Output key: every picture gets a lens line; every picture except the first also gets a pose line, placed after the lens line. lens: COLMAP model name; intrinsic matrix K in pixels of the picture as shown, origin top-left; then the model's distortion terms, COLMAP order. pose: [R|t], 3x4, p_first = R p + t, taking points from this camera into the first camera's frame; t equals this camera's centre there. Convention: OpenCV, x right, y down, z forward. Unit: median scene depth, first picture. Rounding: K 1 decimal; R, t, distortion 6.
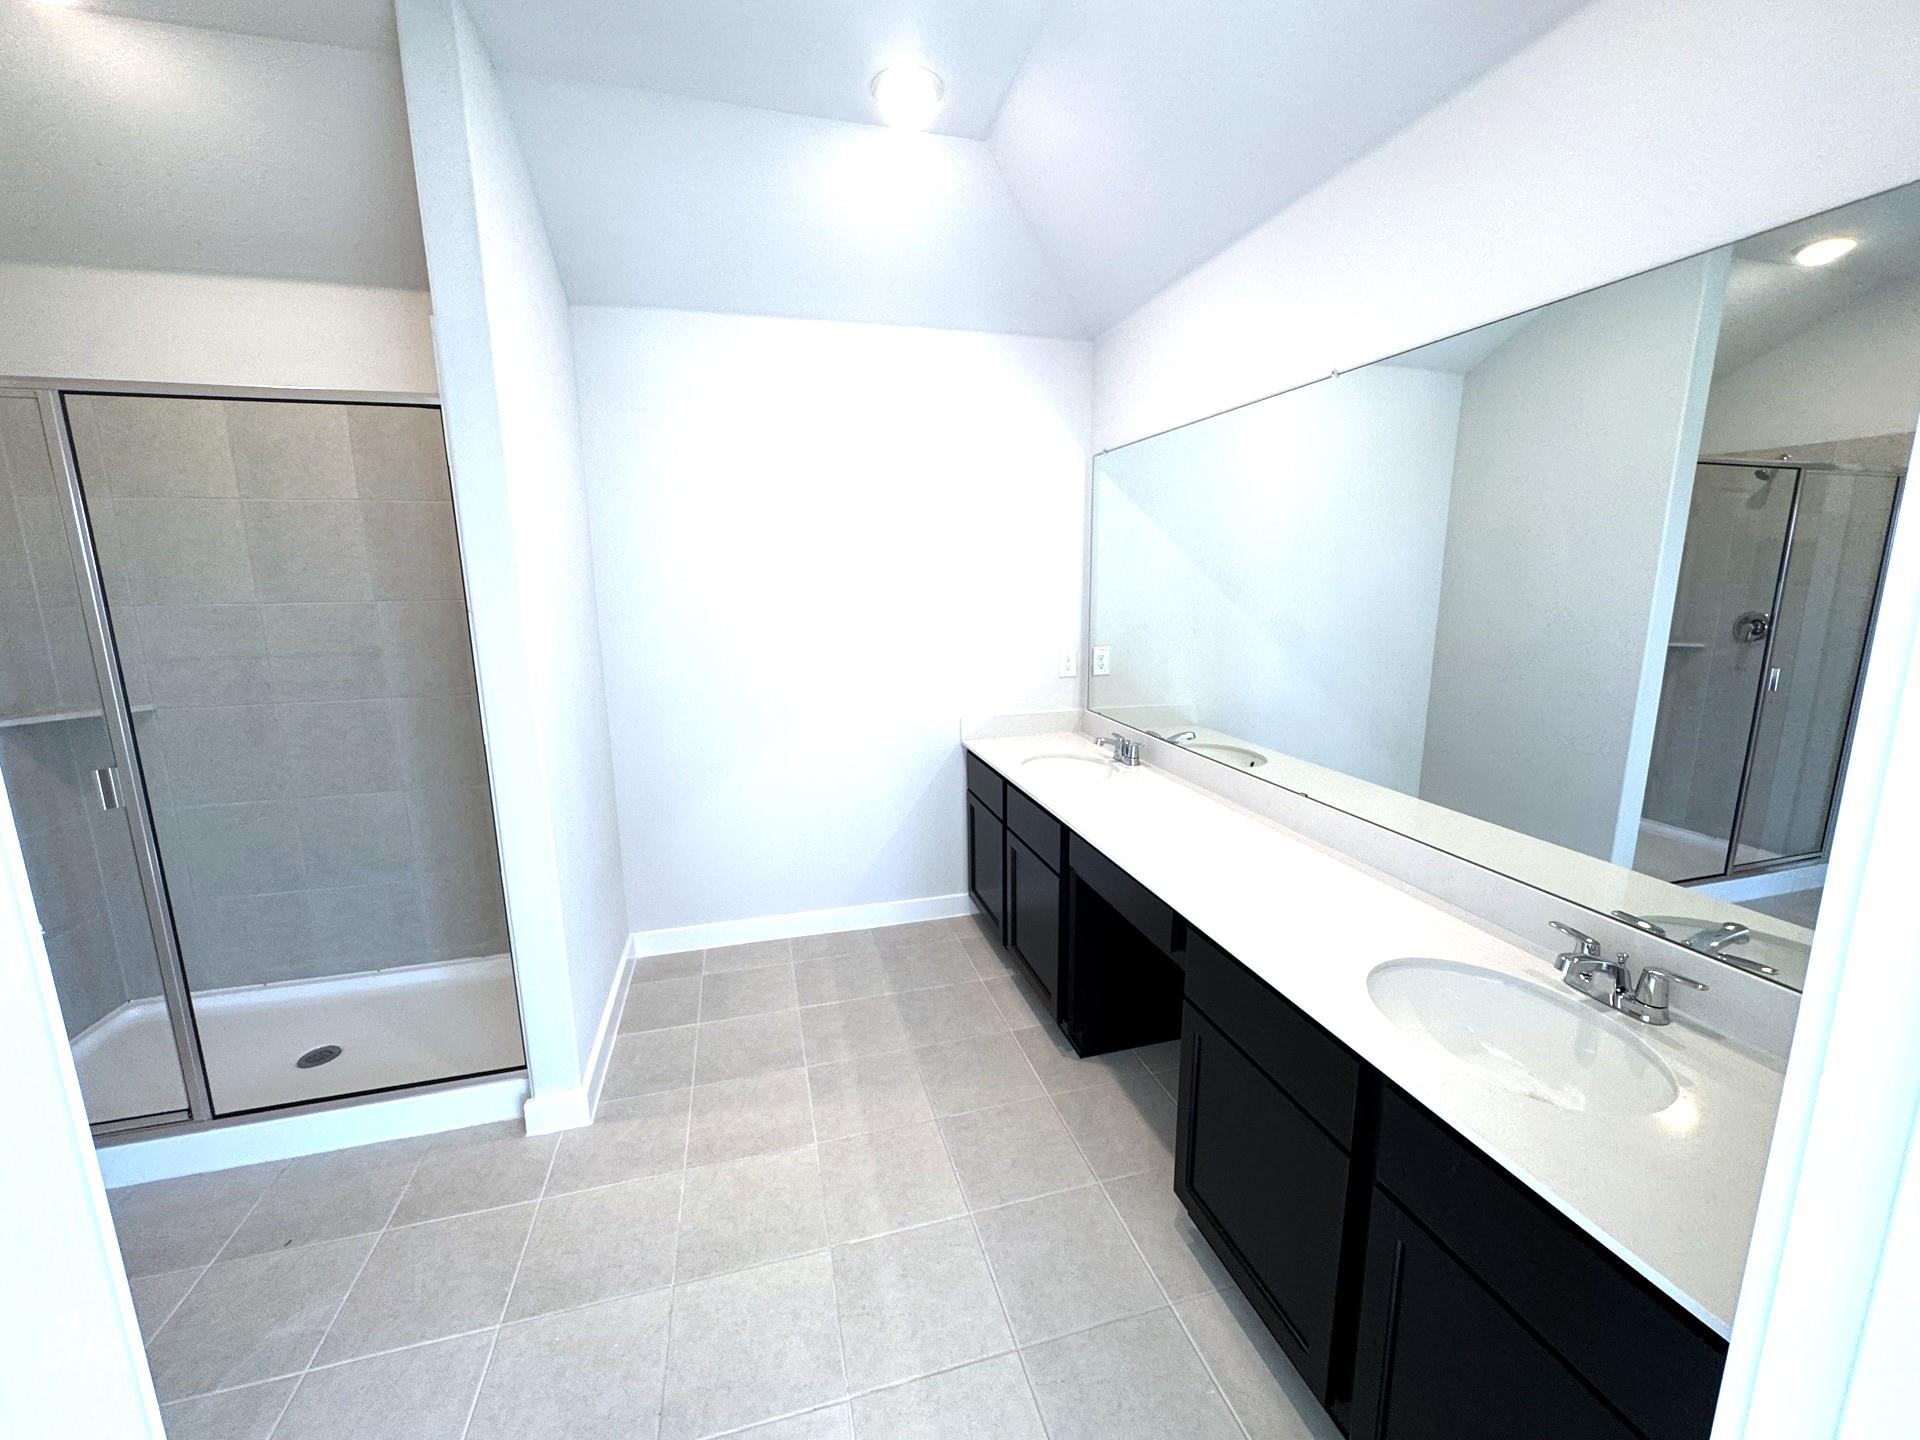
lens RADIAL K [[771.2, 0, 960.0], [0, 771.2, 720.0], [0, 0, 1]] dist [0.002110, 0.000377]
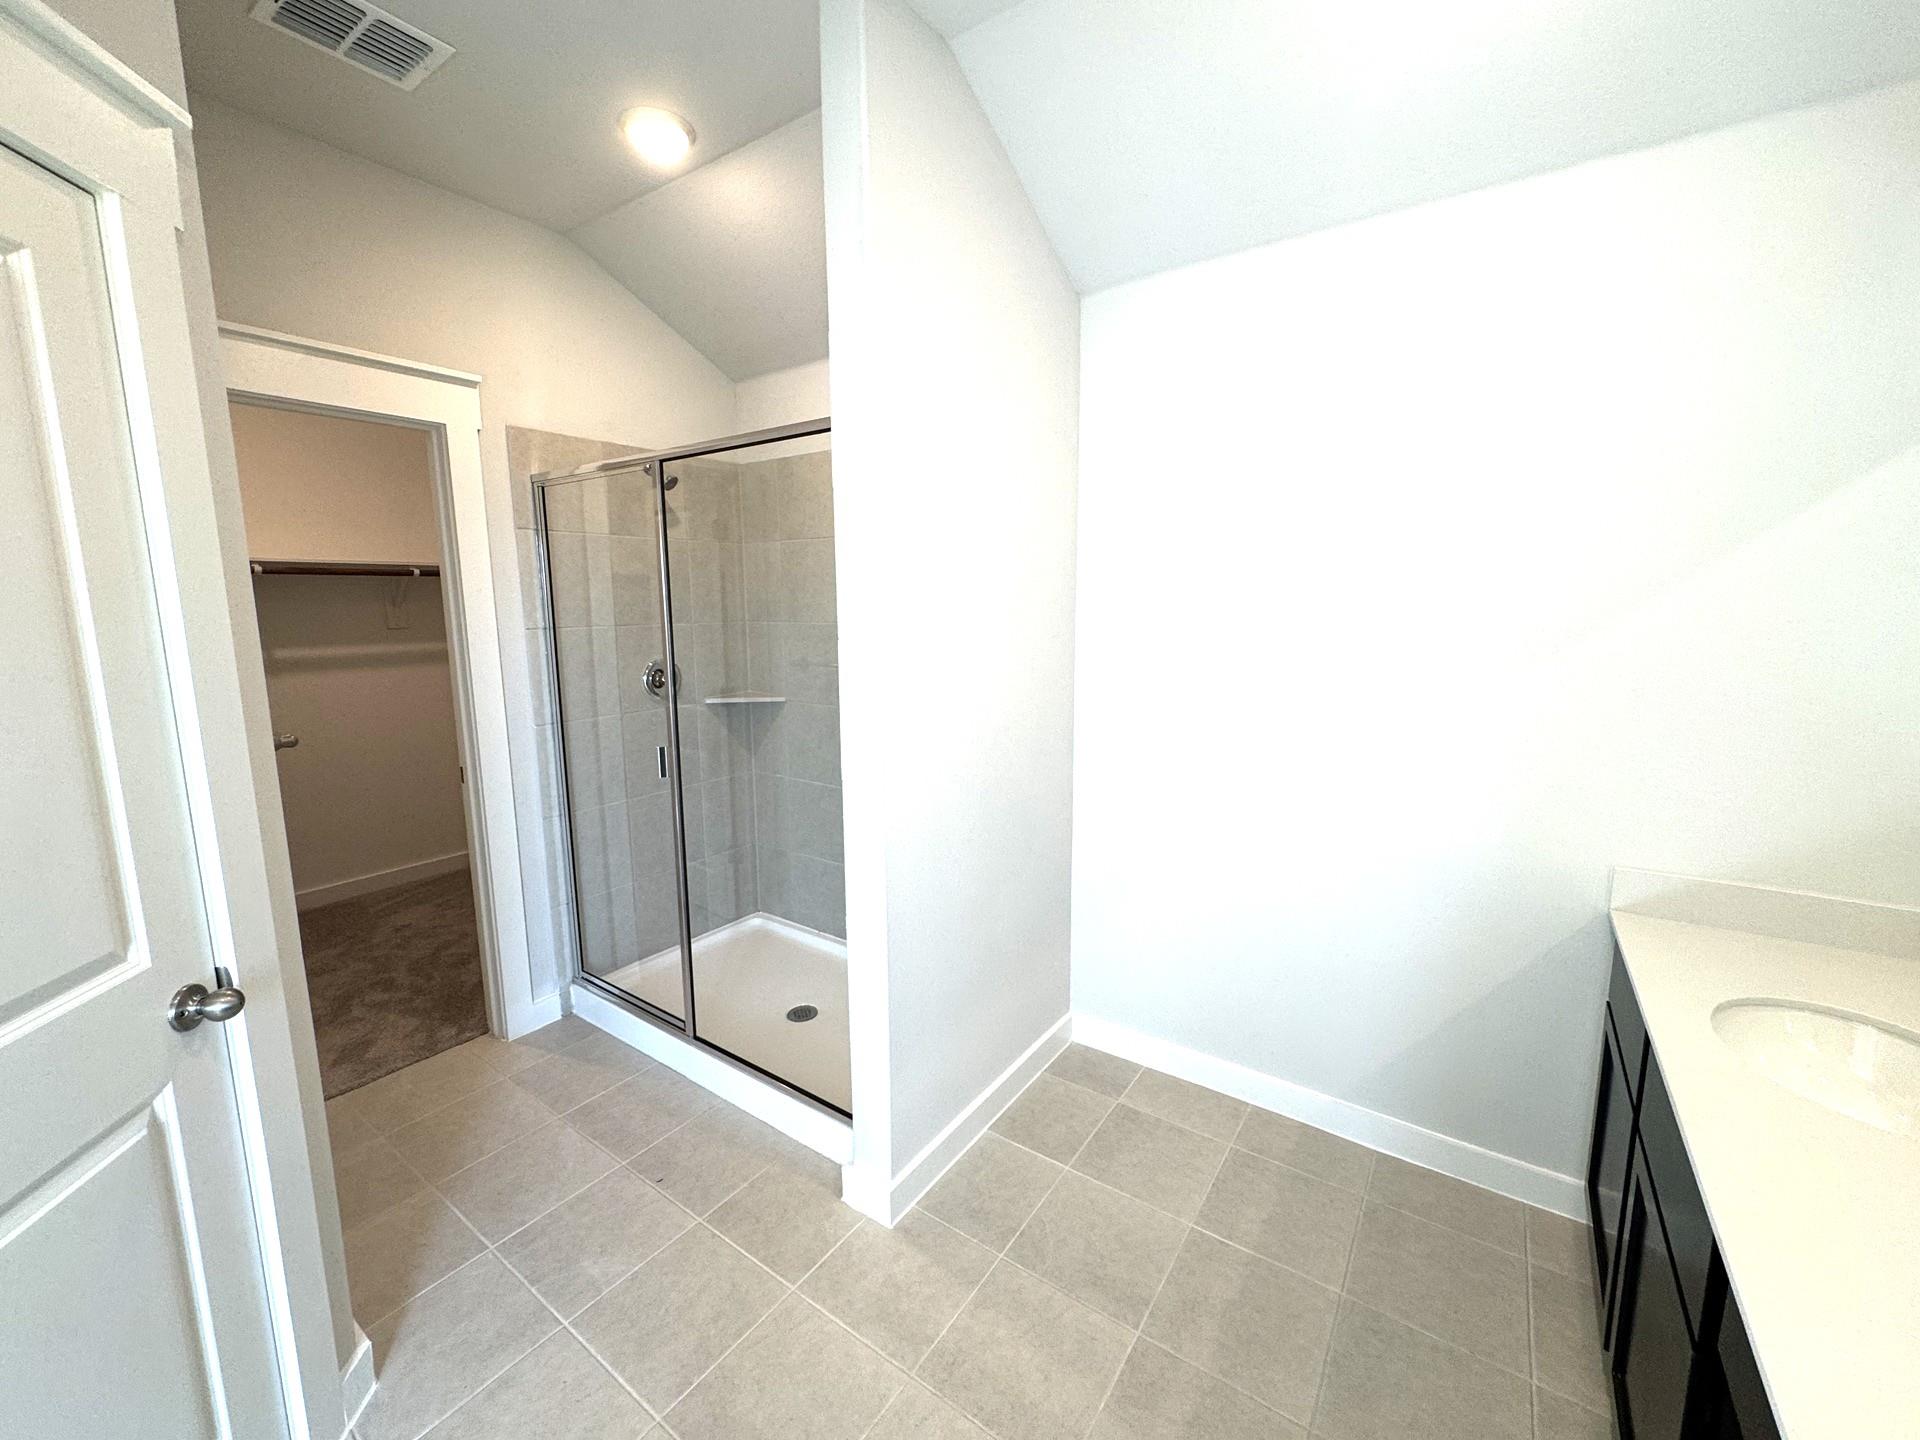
lens RADIAL K [[771.2, 0, 960.0], [0, 771.2, 720.0], [0, 0, 1]] dist [0.002110, 0.000377]
pose [[0.634977, 0.125937, -0.762197, 0.149667], [-0.148441, 0.988128, 0.039603, -0.081794], [0.758135, 0.087994, 0.646133, 0.406824]]
